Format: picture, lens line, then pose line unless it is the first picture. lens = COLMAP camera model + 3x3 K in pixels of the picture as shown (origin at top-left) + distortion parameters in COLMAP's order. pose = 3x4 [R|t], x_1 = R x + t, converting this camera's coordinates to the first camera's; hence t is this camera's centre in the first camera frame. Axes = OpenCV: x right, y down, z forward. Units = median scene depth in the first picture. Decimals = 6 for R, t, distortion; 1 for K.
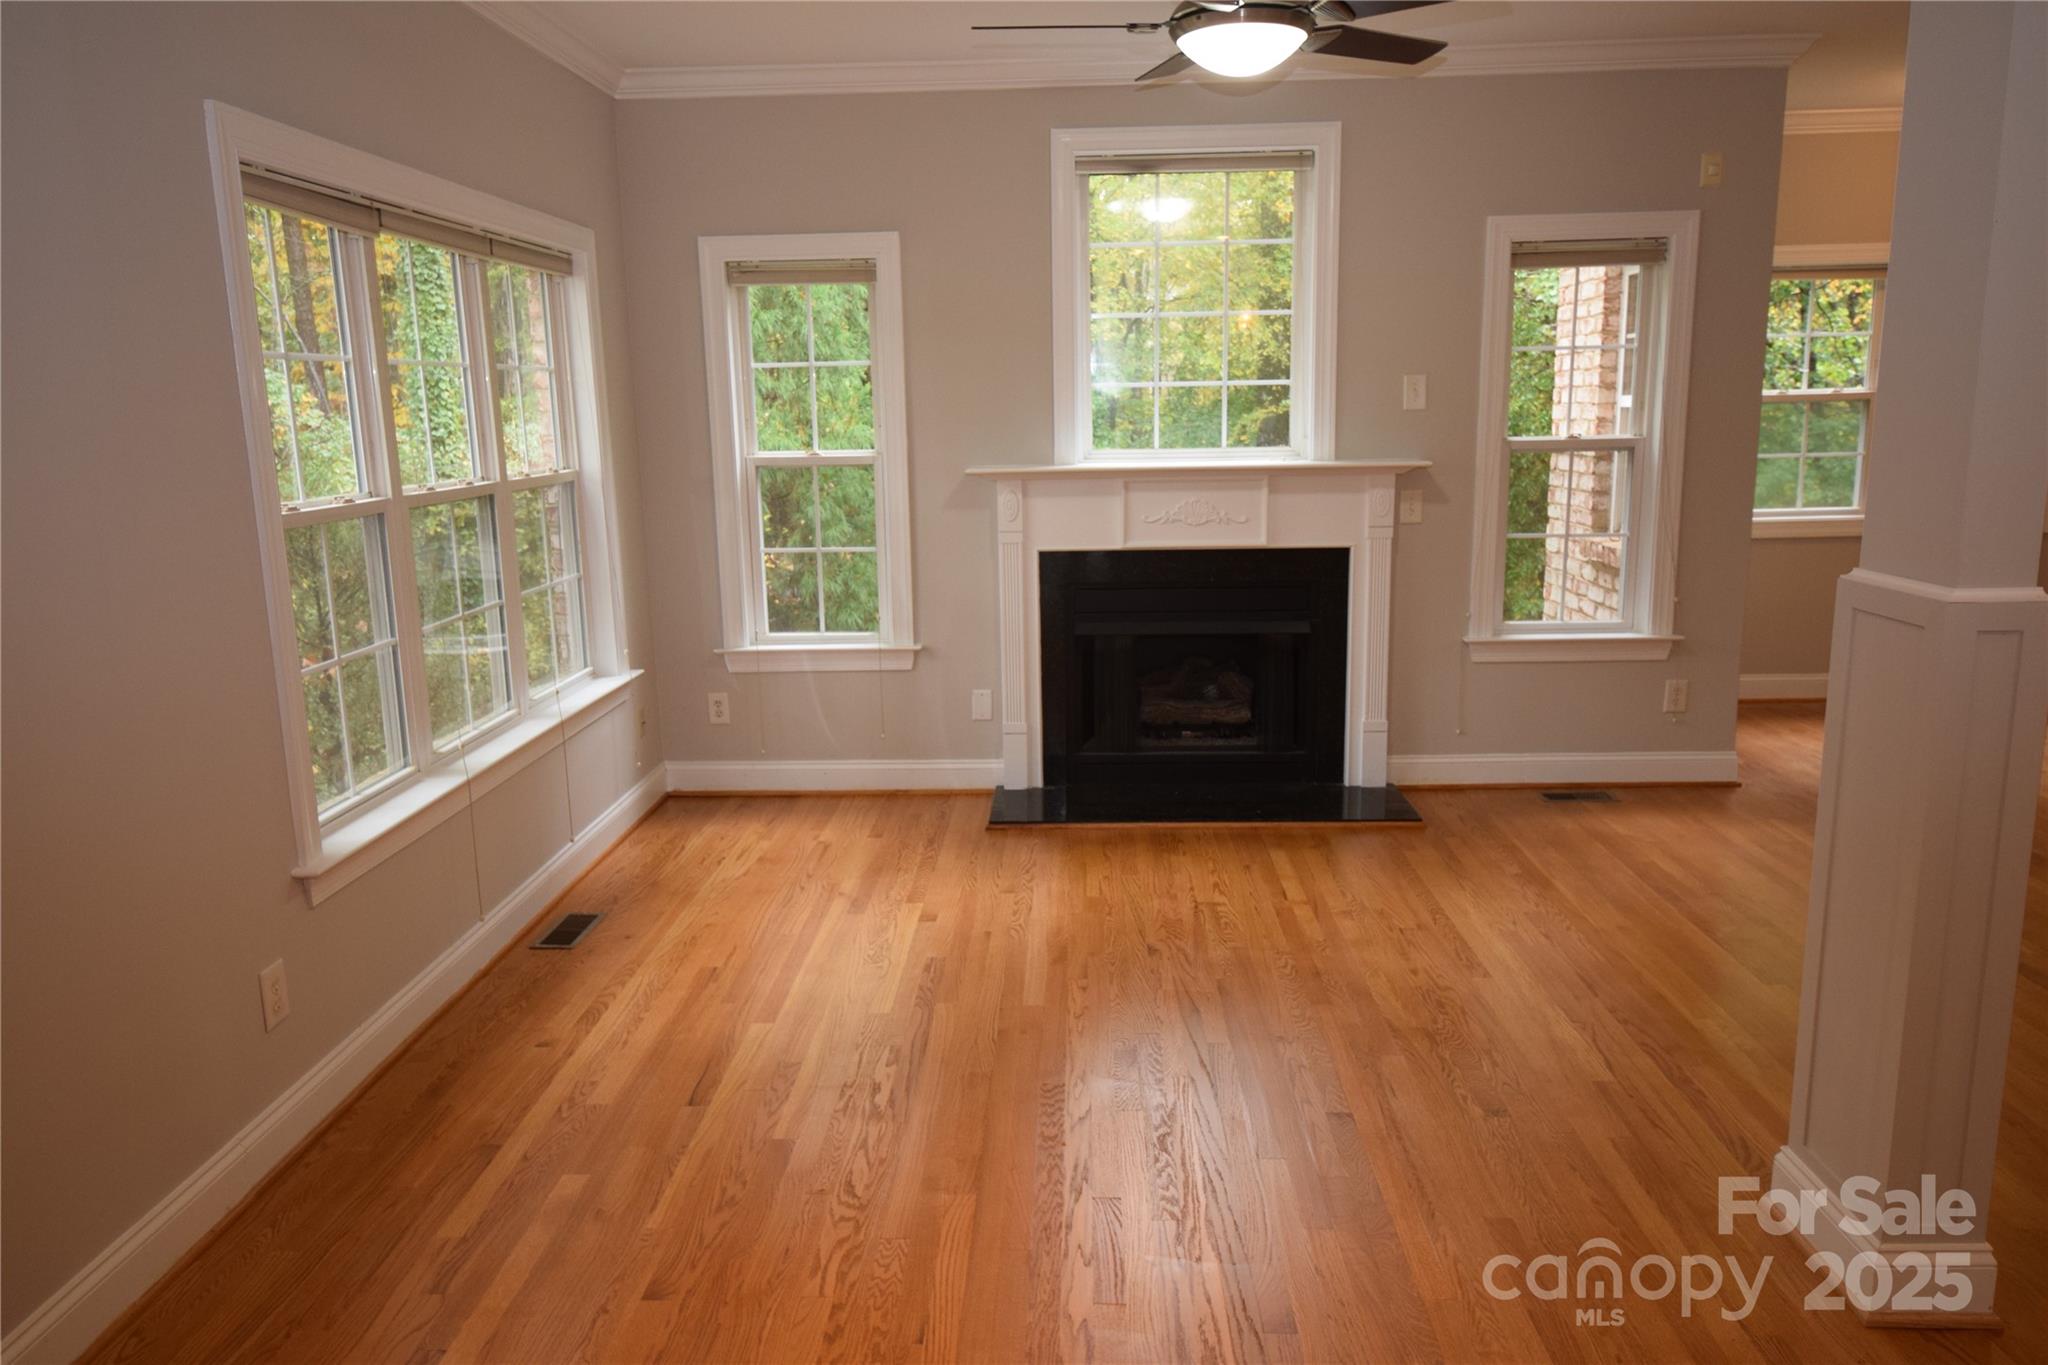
lens RADIAL K [[1440.4, 0, 1024.0], [0, 1440.4, 682.5], [0, 0, 1]] dist [0.022062, -0.002630]
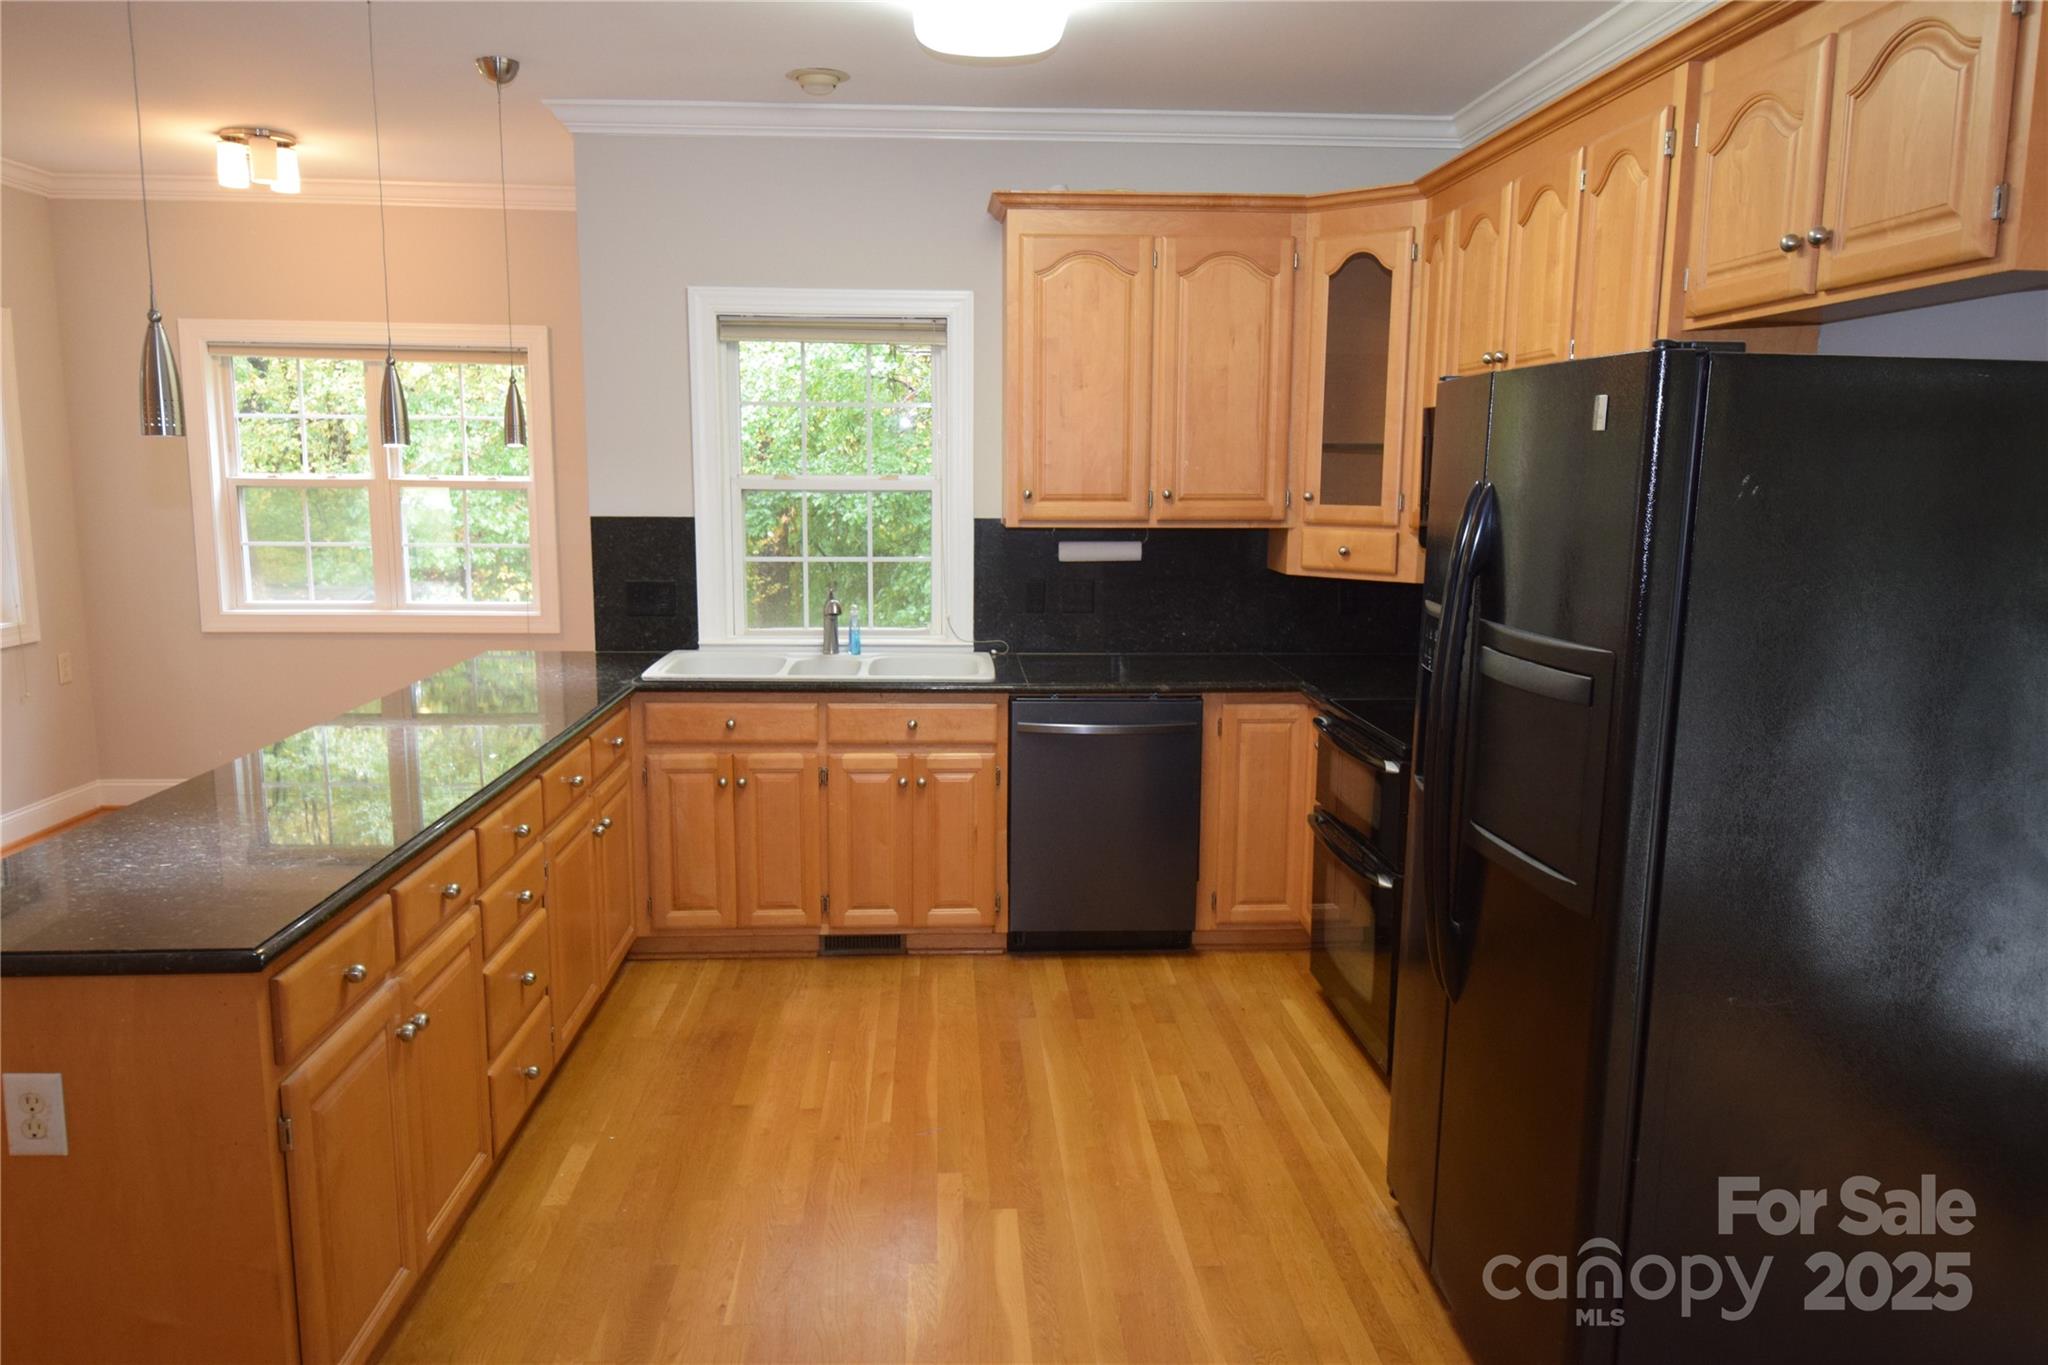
lens RADIAL K [[1445.4, 0, 1024.0], [0, 1445.4, 682.5], [0, 0, 1]] dist [0.022825, 0.001499]
pose [[0.995765, 0.016987, 0.090351, 1.201972], [-0.013079, 0.998960, -0.043671, -0.044210], [-0.090998, 0.042305, 0.994952, 0.045352]]
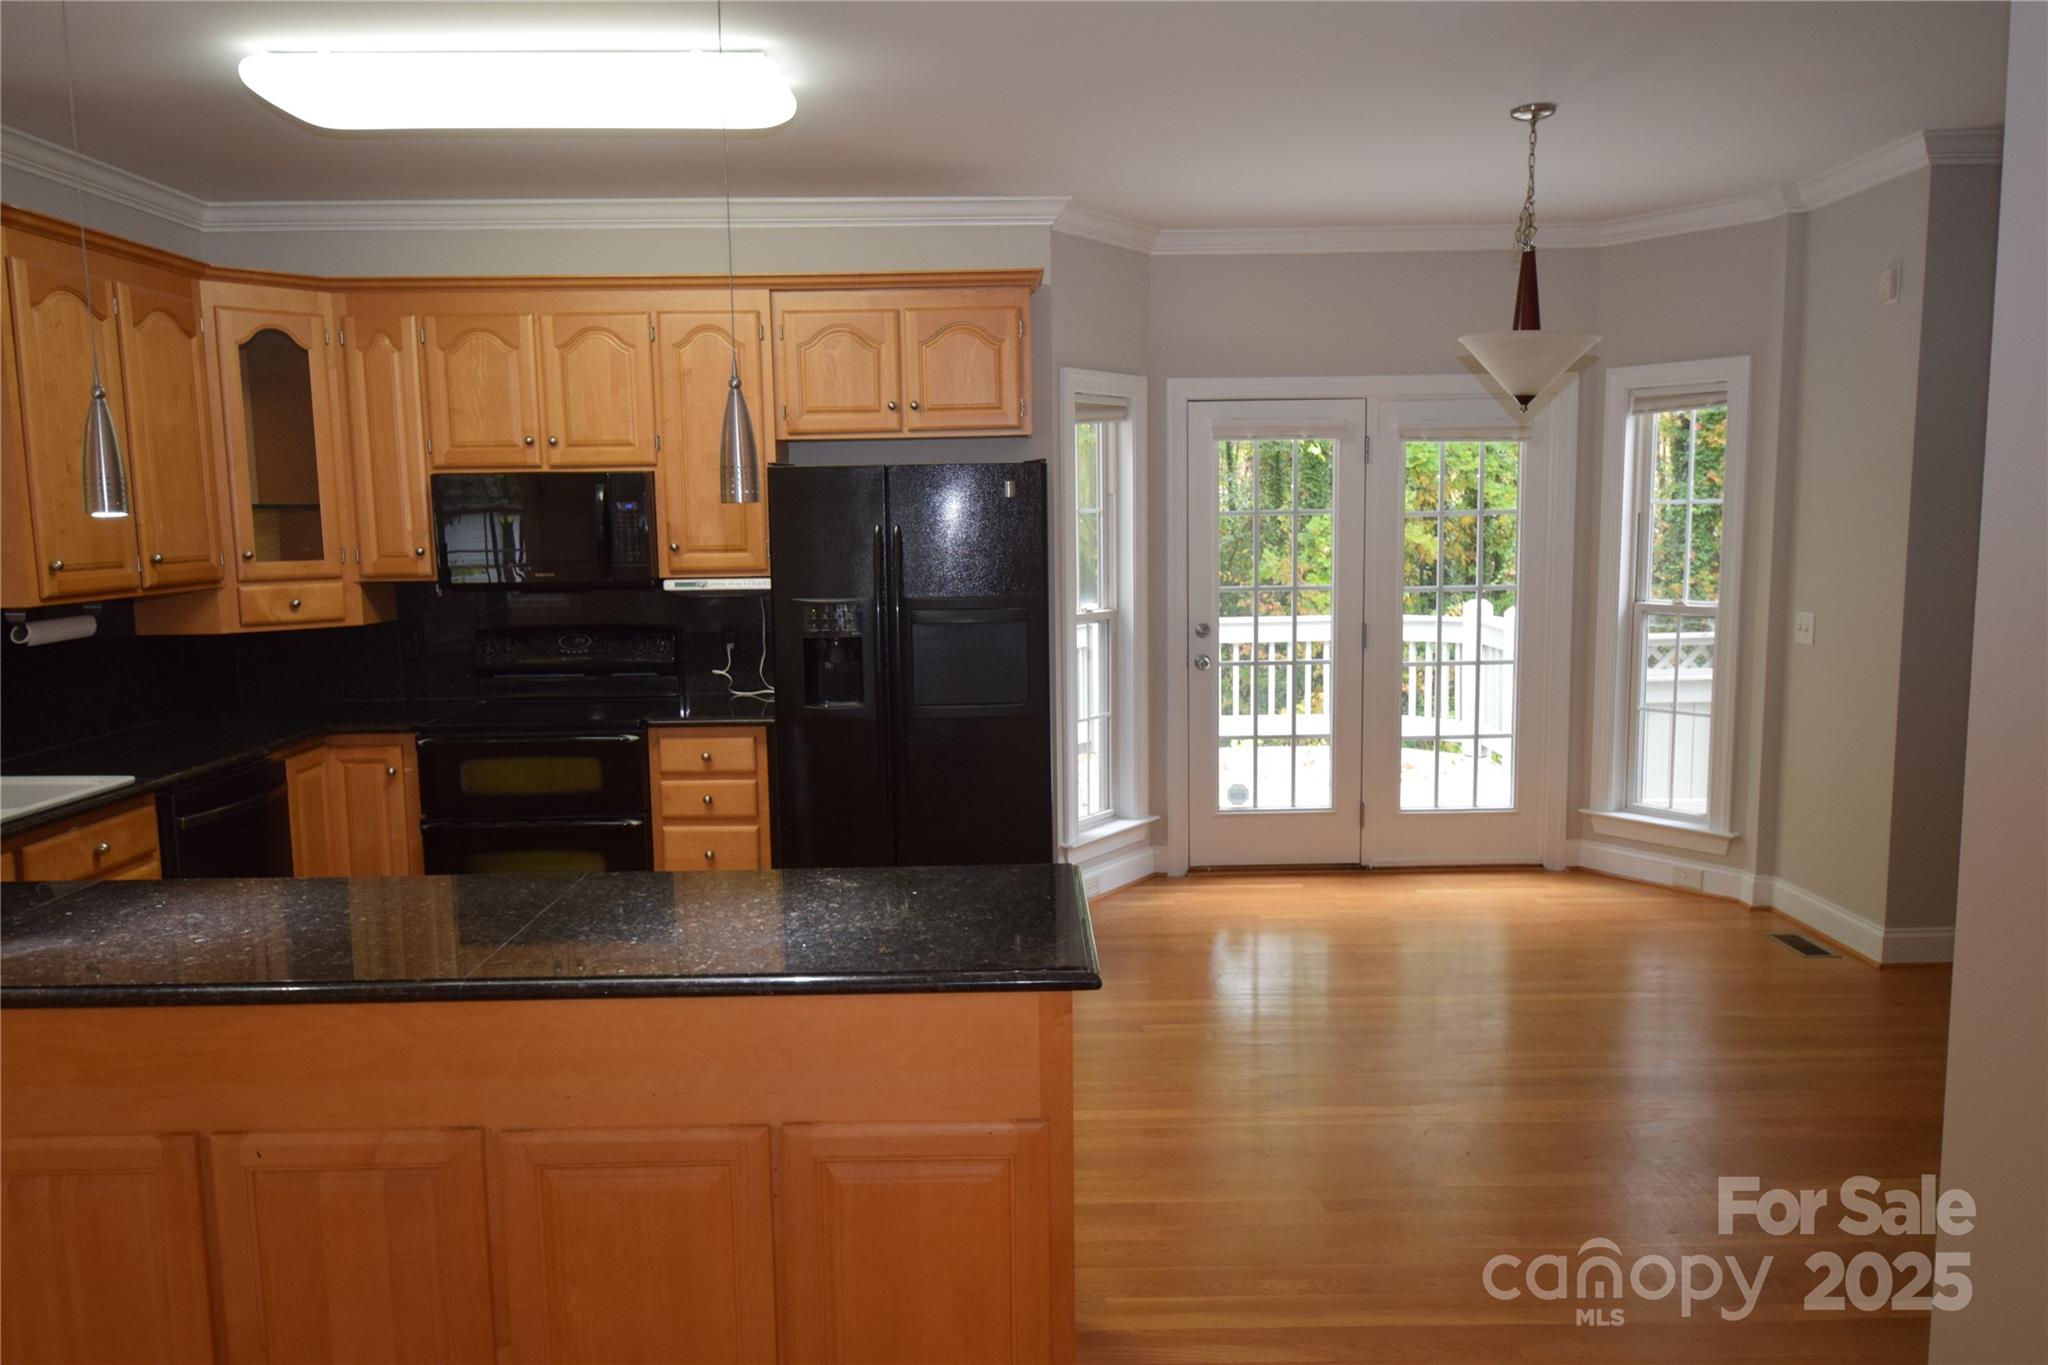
lens RADIAL K [[1440.4, 0, 1024.0], [0, 1440.4, 682.5], [0, 0, 1]] dist [0.022062, -0.002630]
pose [[-0.038411, -0.096673, 0.994575, 0.513228], [0.208696, 0.972584, 0.102595, -0.112431], [-0.977226, 0.211504, -0.017182, 0.460394]]
